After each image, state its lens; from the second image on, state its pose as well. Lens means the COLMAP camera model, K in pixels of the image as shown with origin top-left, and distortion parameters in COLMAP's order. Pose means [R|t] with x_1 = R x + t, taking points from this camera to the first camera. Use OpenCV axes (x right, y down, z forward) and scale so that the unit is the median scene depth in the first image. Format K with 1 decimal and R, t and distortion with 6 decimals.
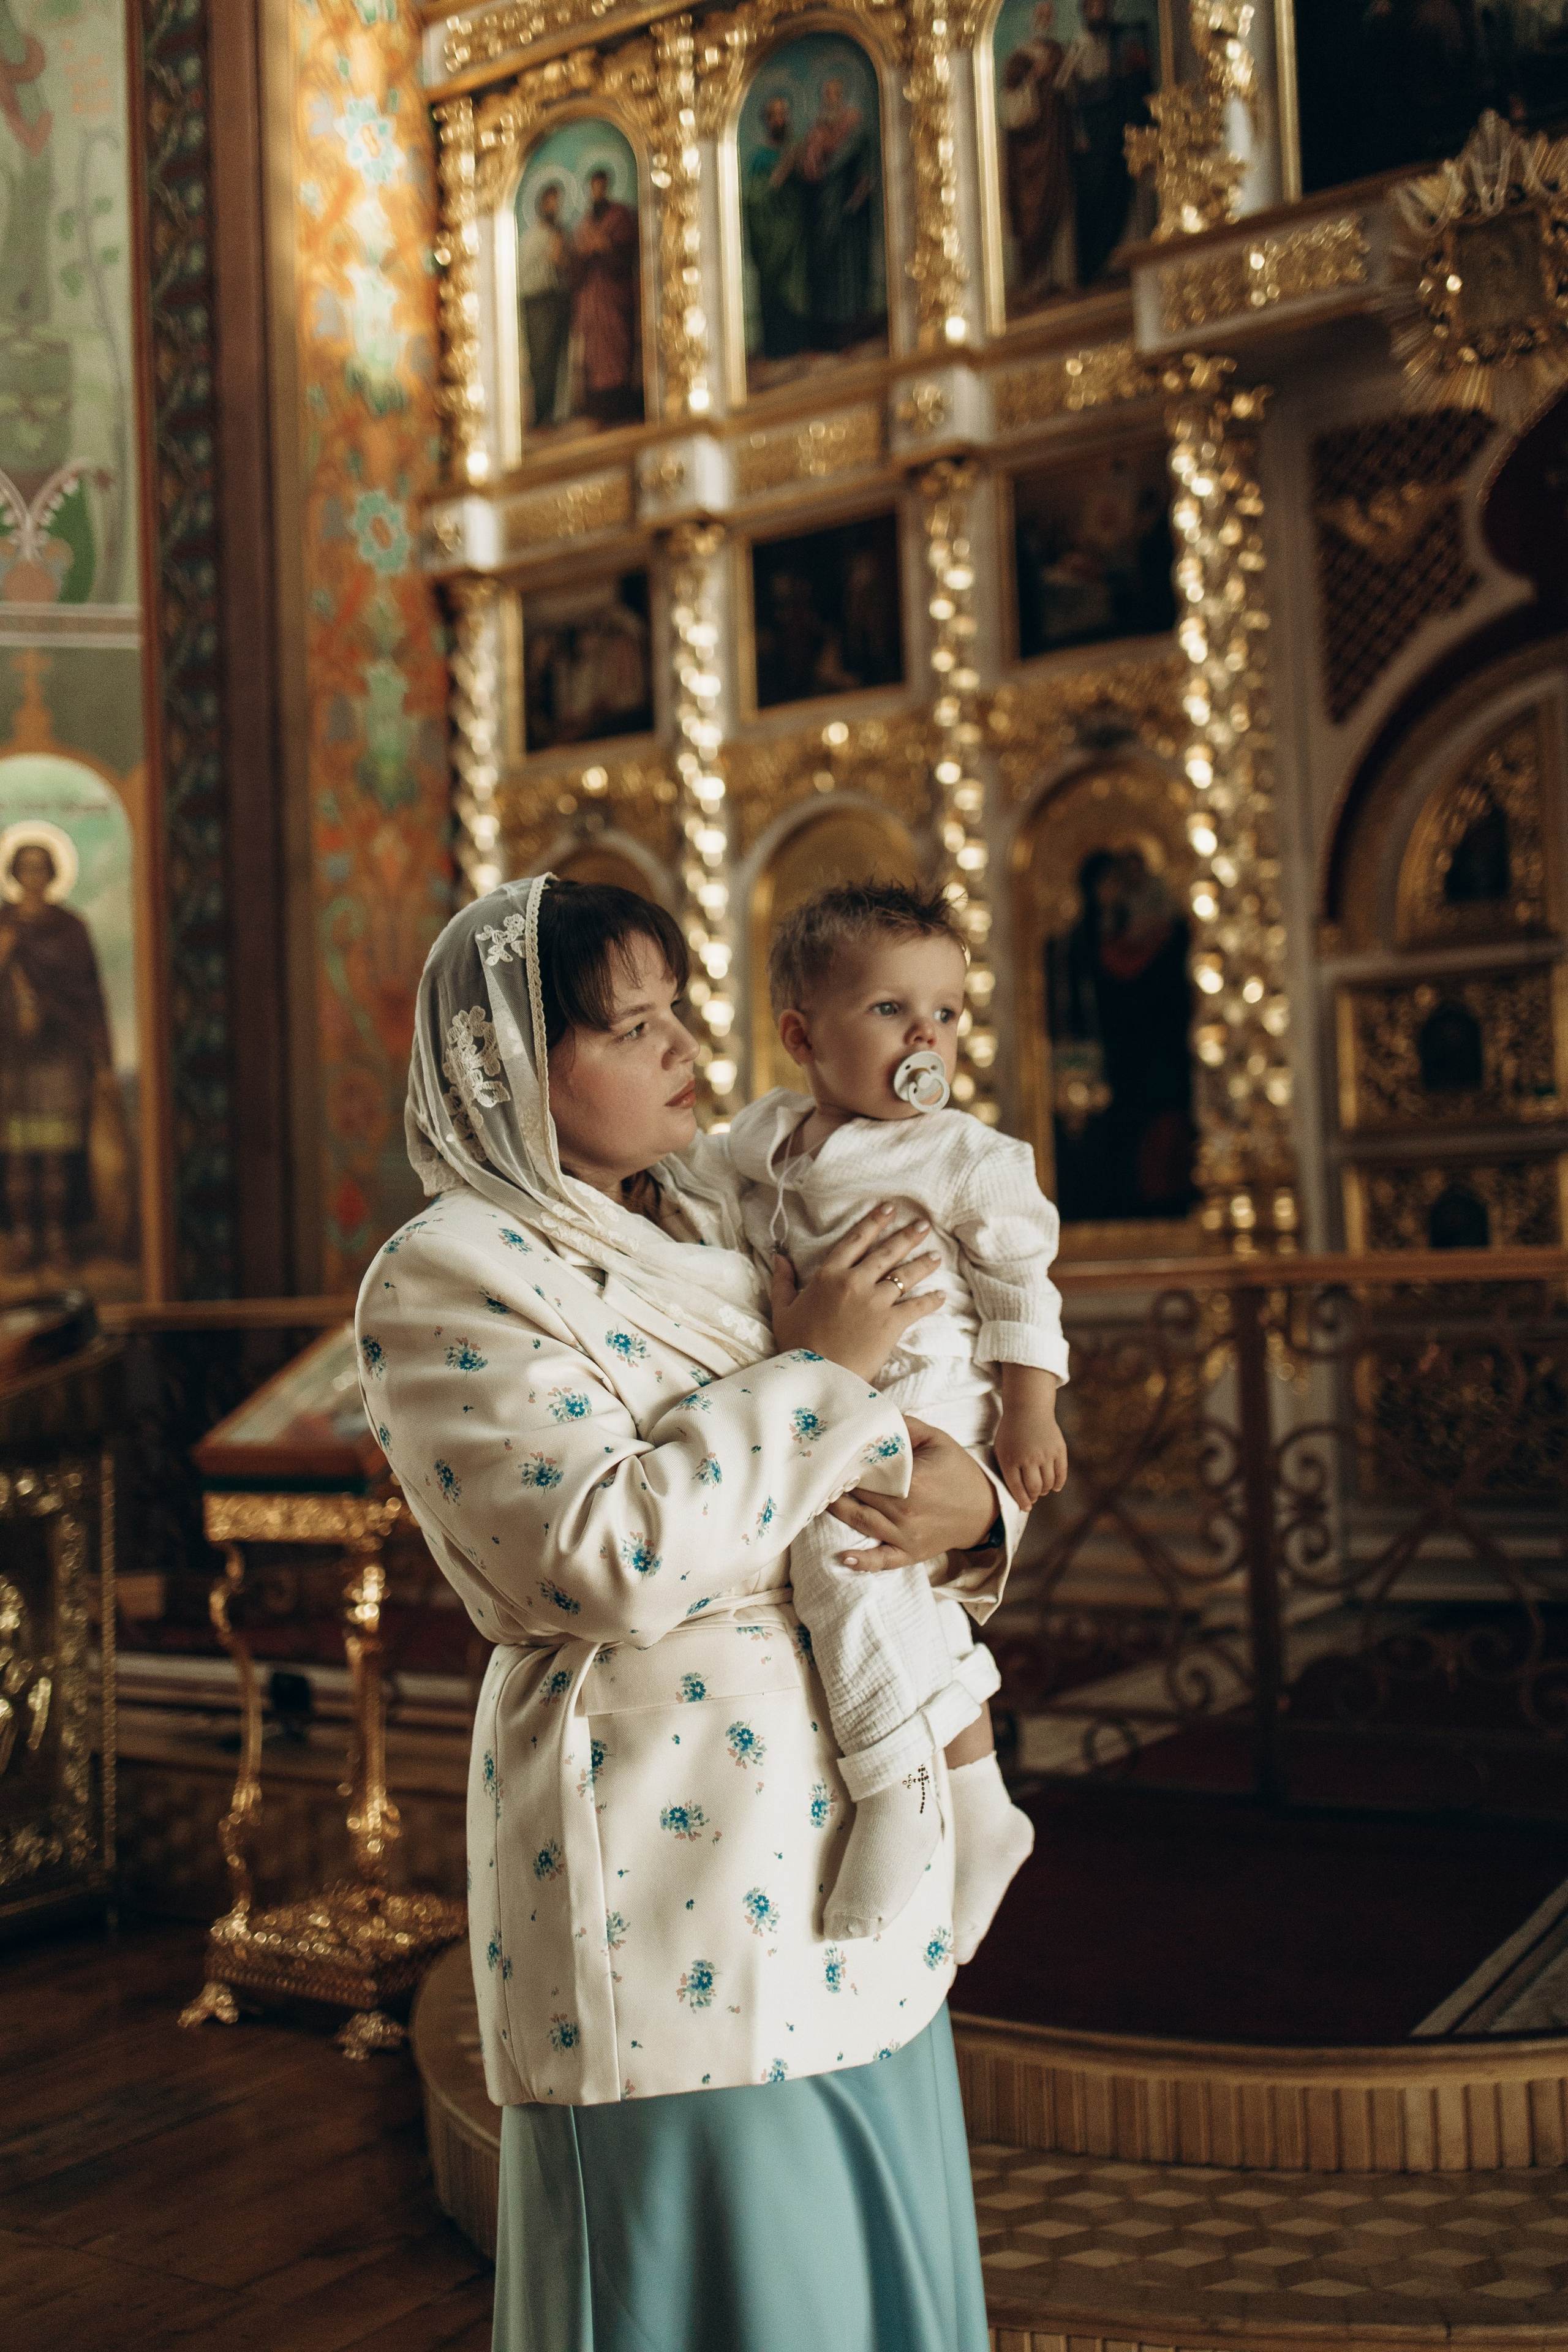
lens RADIAL K [[2355.3, 0, 786.9], [0, 2355.3, 1164.6], [0, 0, 1]] dist [0.013763, 0.000000]
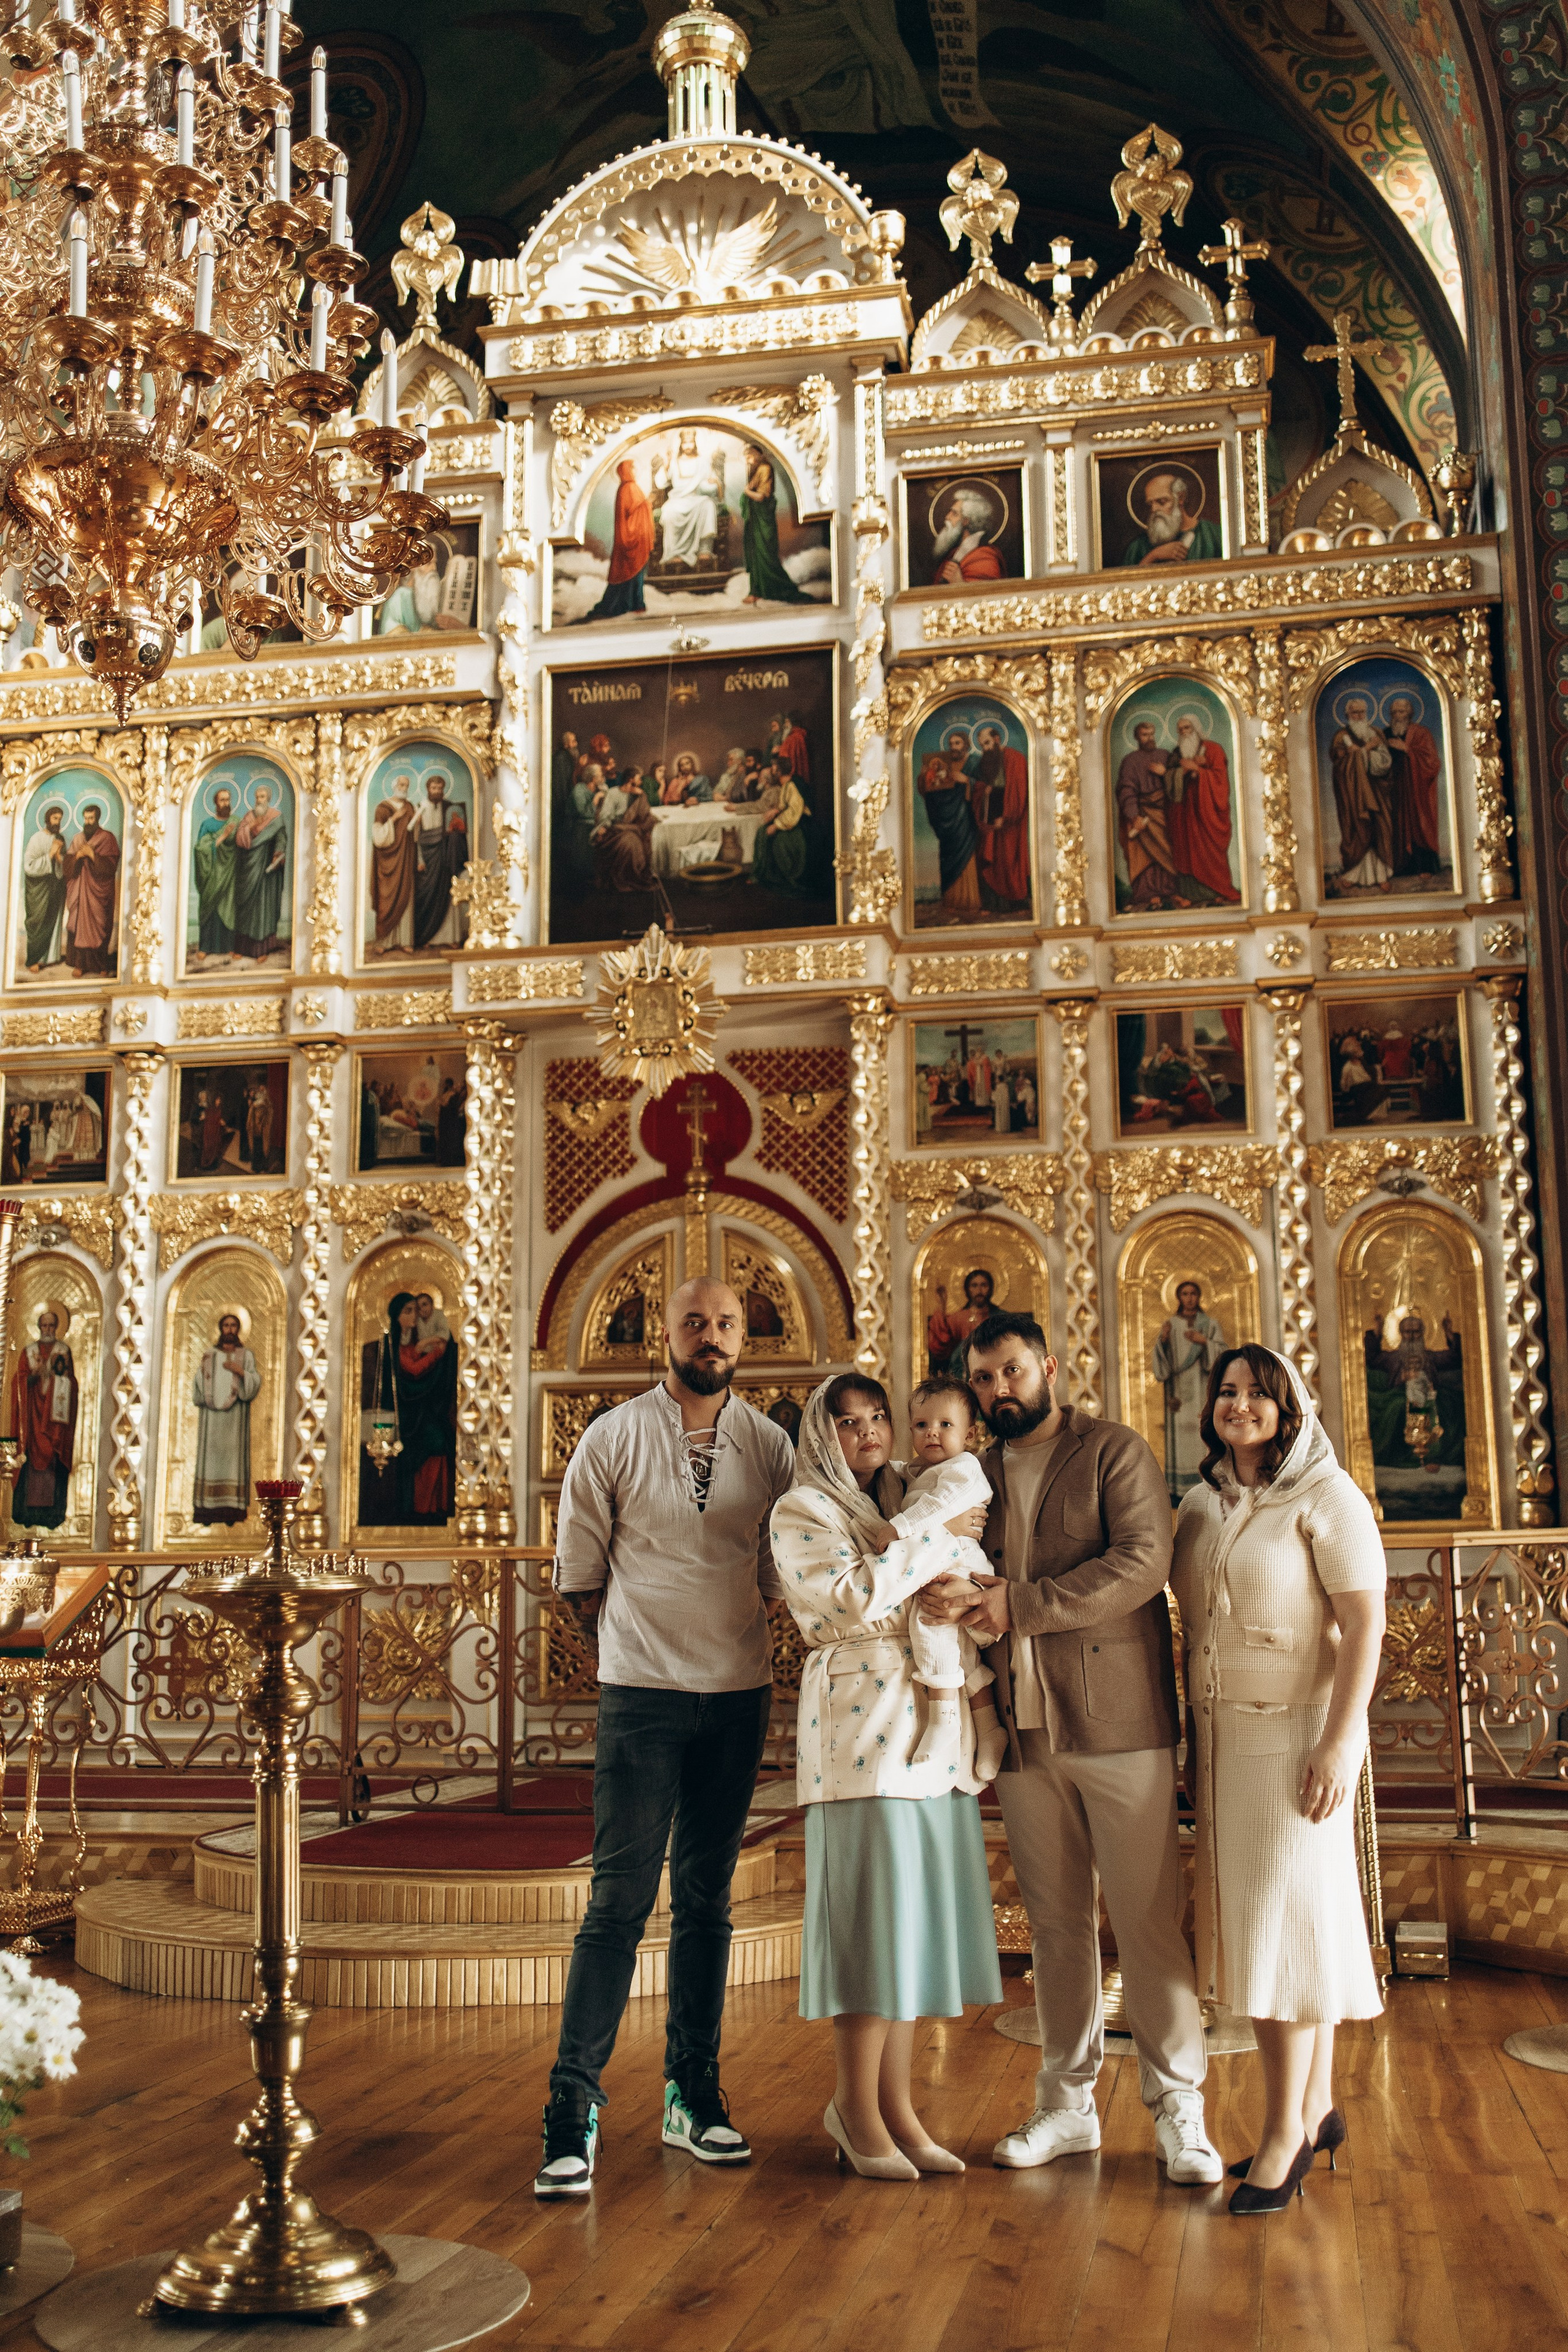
lens RADIAL K [[2355.3, 0, 774.5], [0, 2355.3, 1172.5], [0, 0, 1]] dist [0.013763, 0.000000]
pose [[0.938681, 0.089041, 0.333091, -0.179266], [-0.047415, 0.990236, -0.131088, -0.015785], [-0.341511, 0.107256, 0.933738, -0.622493]]
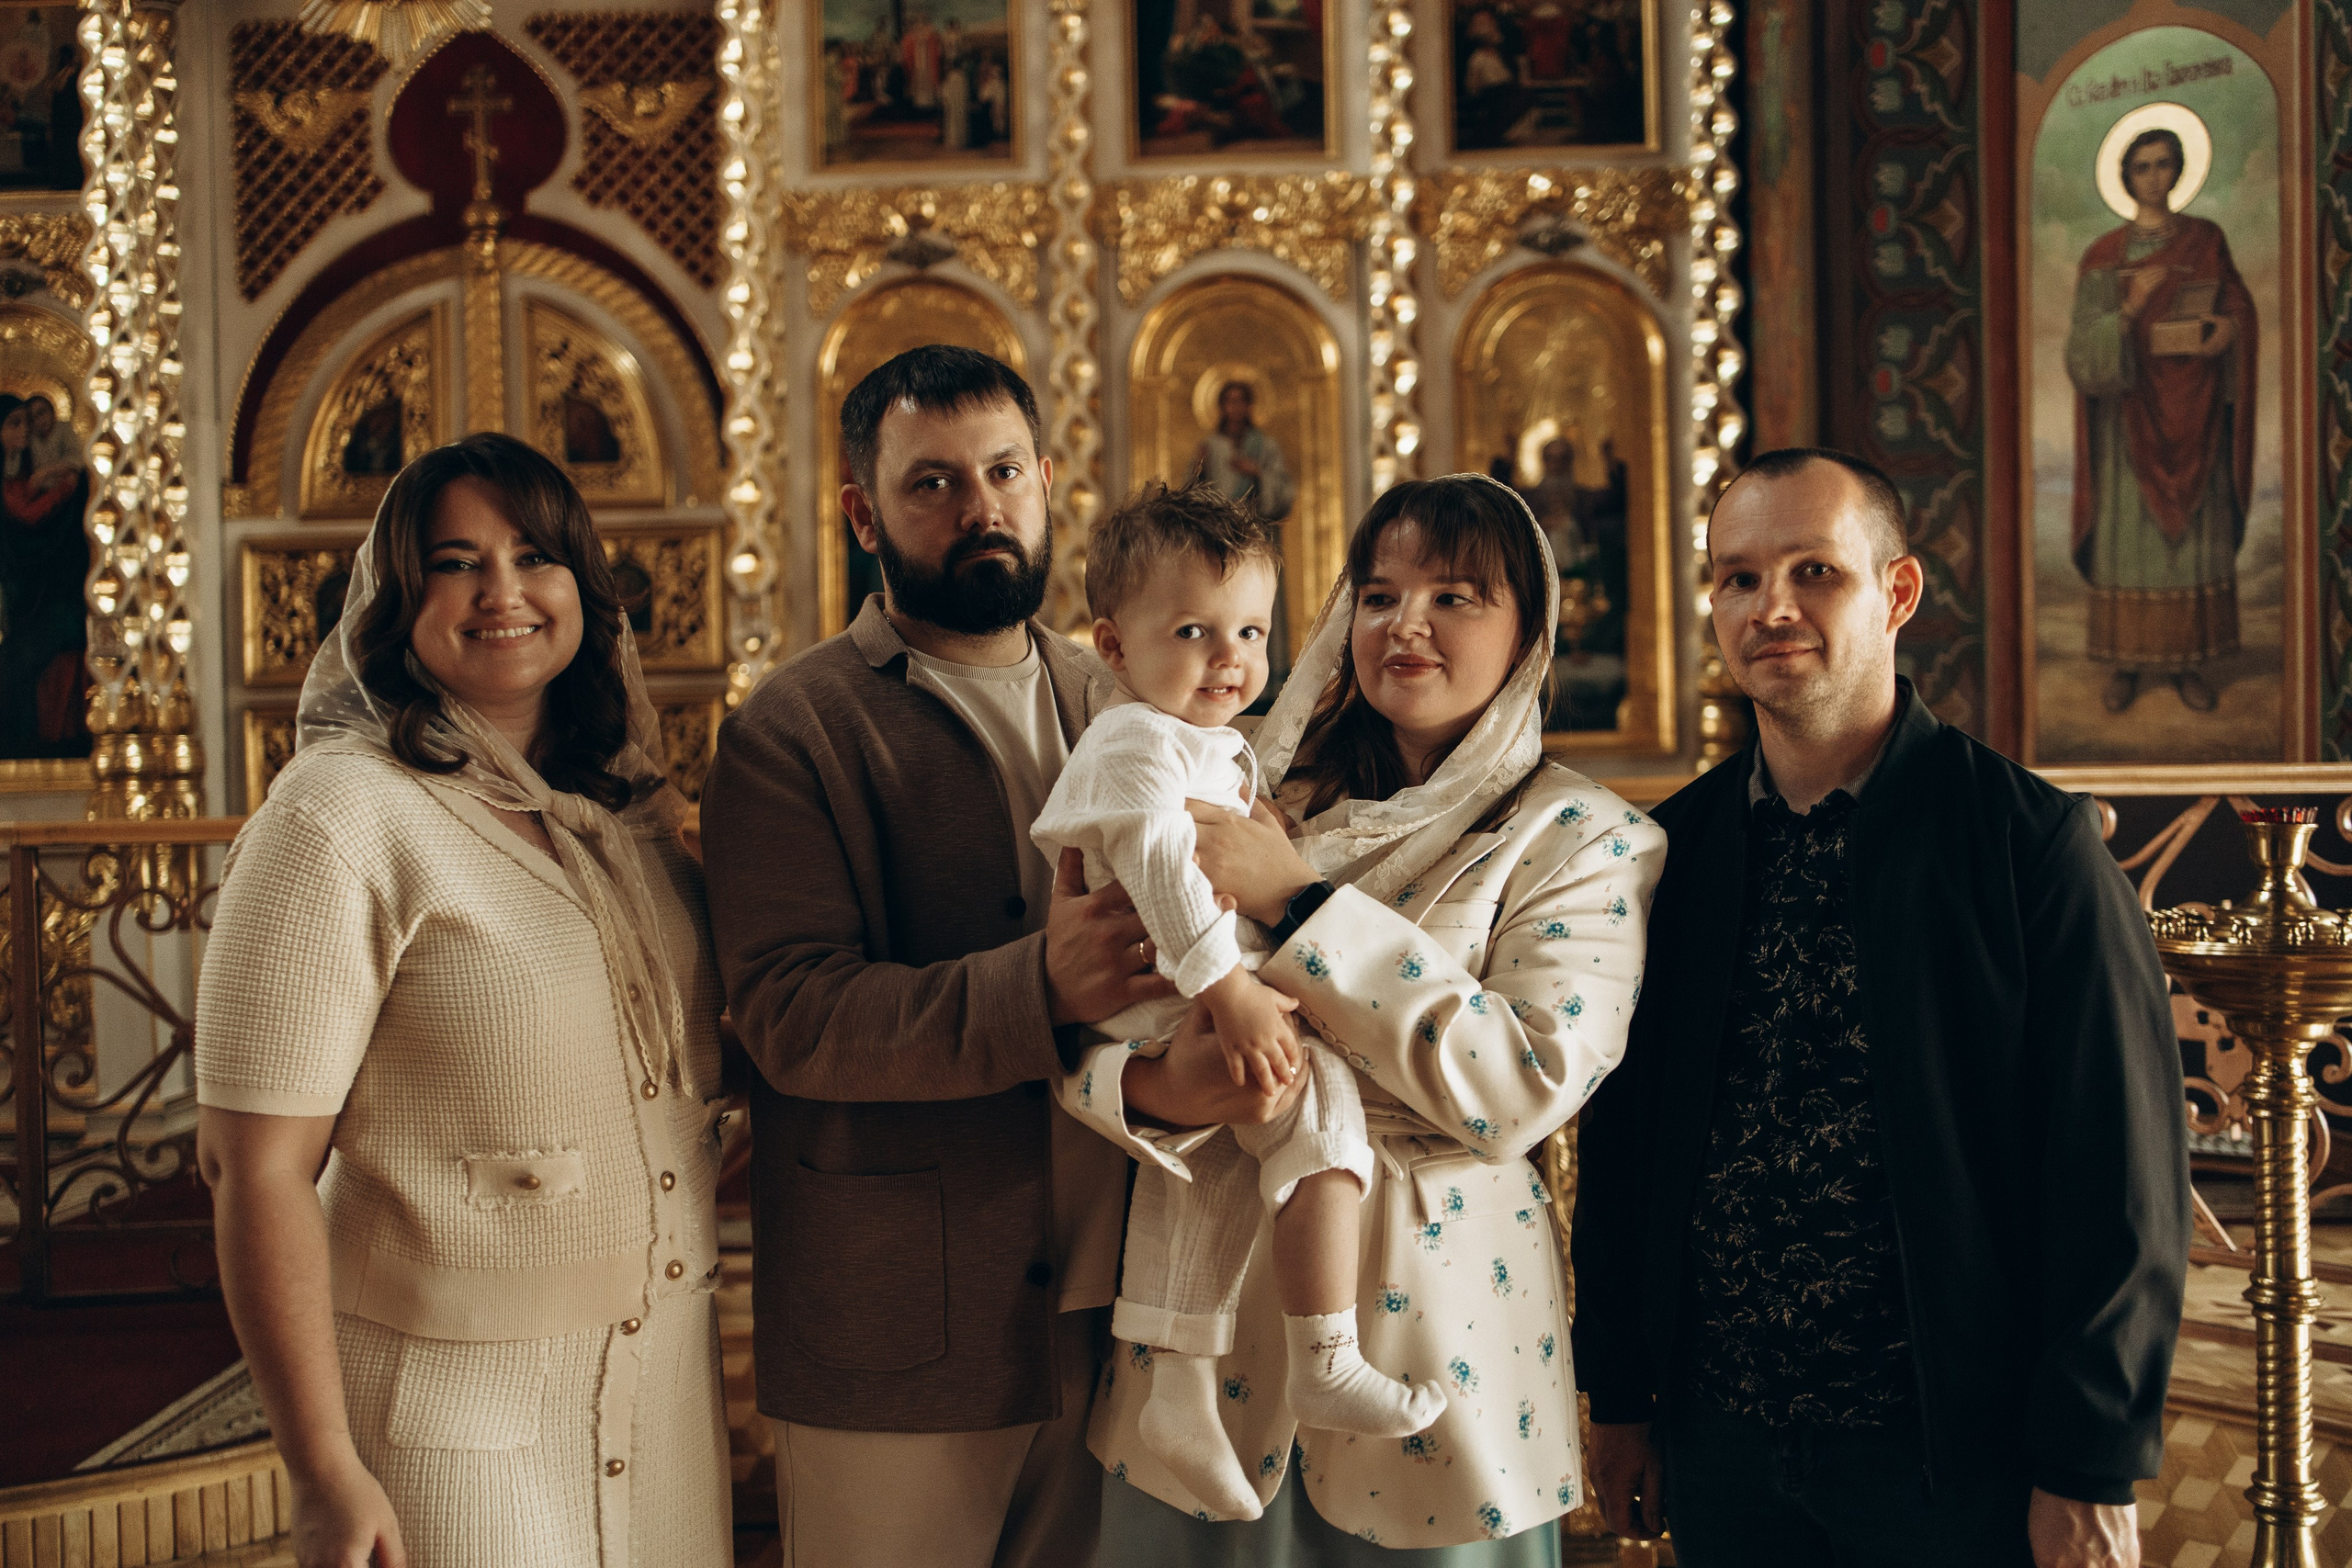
lens RADIAL K [[2355.1, 0, 1159.8], [0, 2355.1, 756.0], [0, 0, 1]] dist [0.013763, 0.000000]
pose [[0.864351, 0.019357, 0.502516, 0.054686], [-0.039440, 0.998790, 0.029367, -0.026819], [-0.501340, -0.045202, 0.864069, -0.143339]]
